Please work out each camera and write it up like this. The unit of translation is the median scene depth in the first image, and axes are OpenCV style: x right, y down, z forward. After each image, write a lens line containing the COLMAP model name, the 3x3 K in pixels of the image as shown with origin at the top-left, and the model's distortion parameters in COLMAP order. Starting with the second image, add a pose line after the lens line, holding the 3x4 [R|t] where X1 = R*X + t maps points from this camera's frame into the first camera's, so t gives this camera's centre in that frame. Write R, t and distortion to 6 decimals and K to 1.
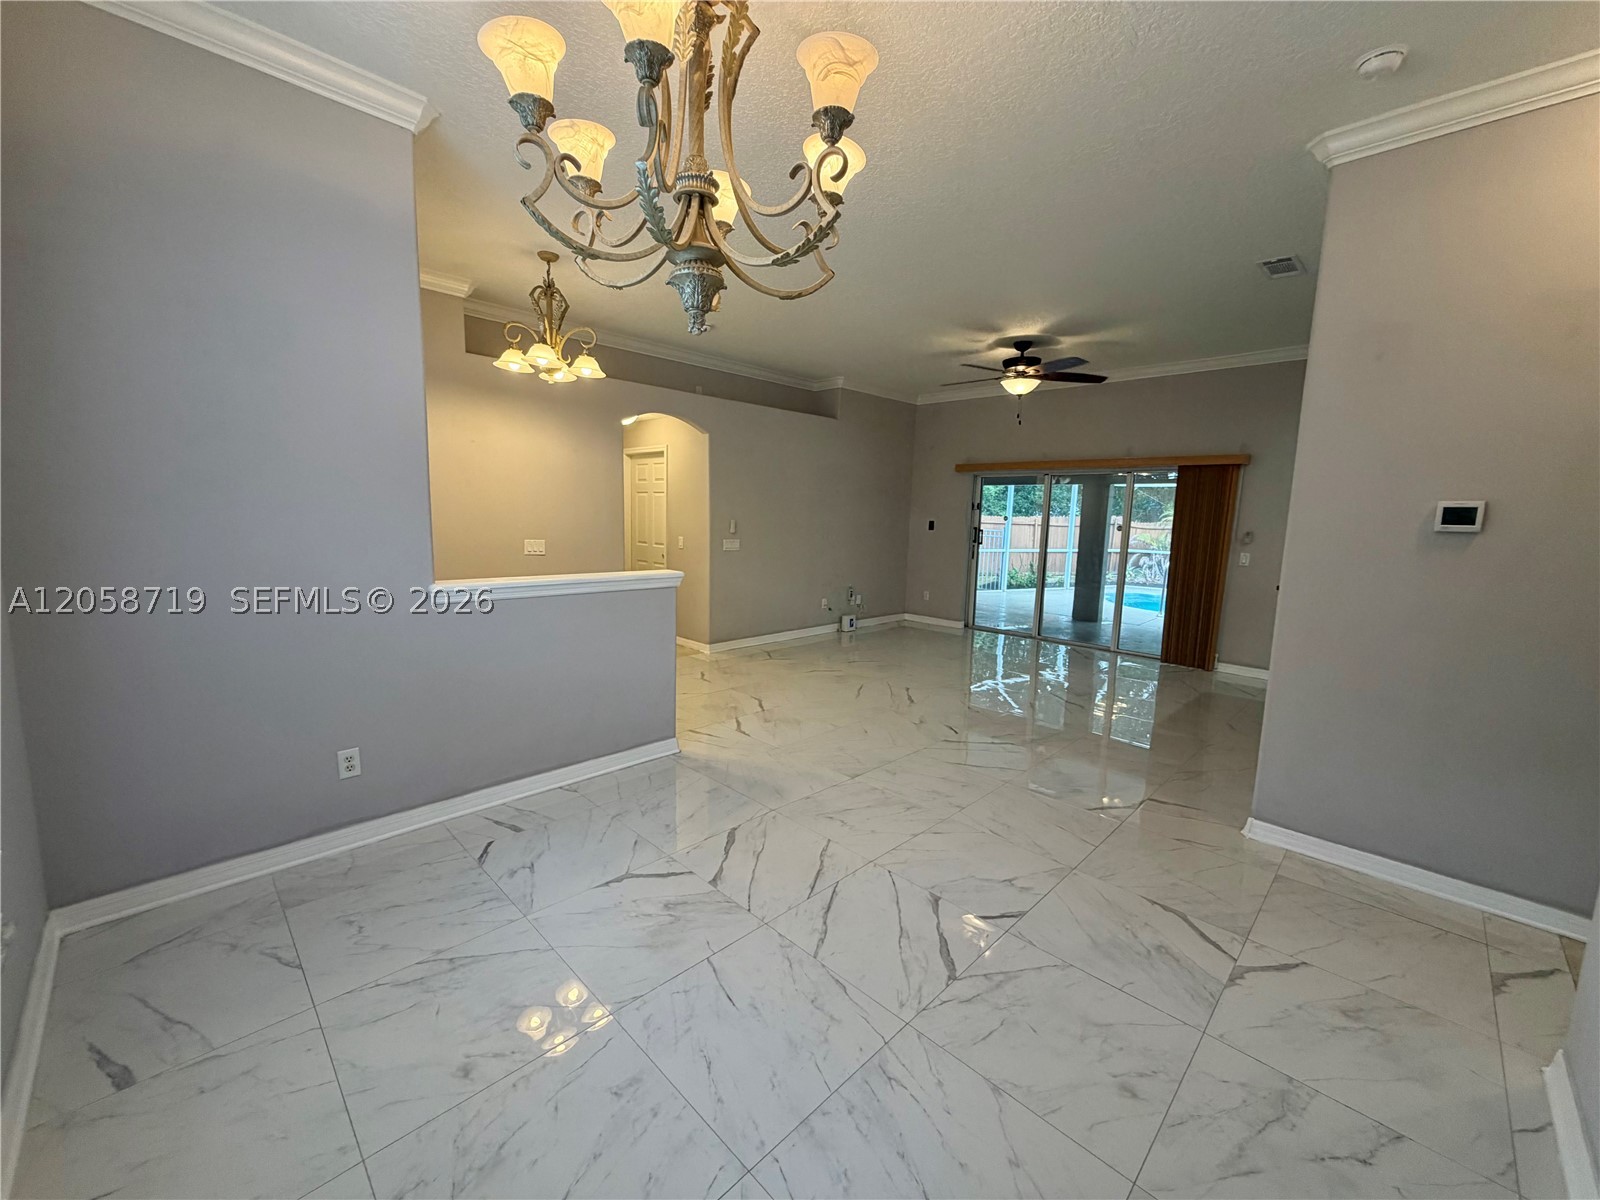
lens RADIAL K [[636.8, 0, 792.7], [0, 636.8, 596.9], [0, 0, 1]] dist [-0.000441, 0.000368]
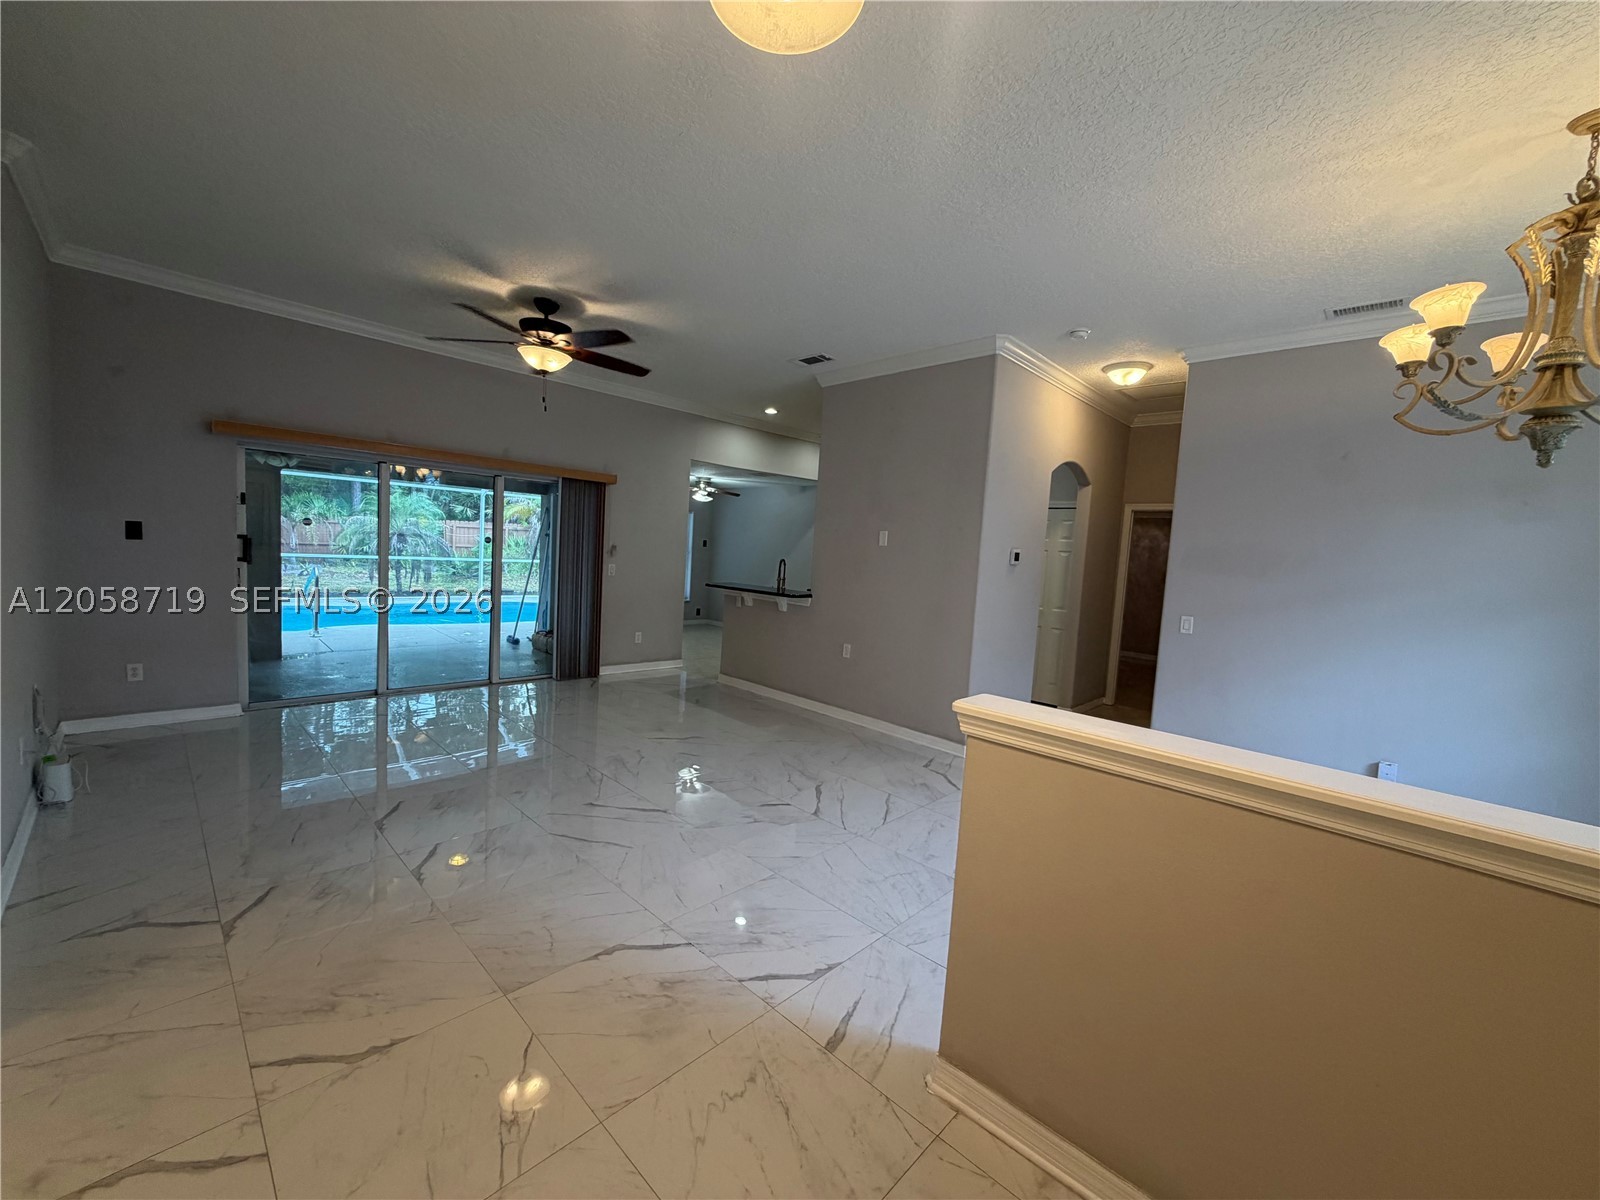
lens RADIAL K [[636.8, 0, 789.5], [0, 636.8, 595.2], [0, 0, 1]] dist [-0.000441, 0.000368]
pose [[-0.005900, -0.103909, 0.994569, -0.545158], [0.072797, 0.991903, 0.104063, -0.147593], [-0.997329, 0.073016, 0.001712, 0.954648]]
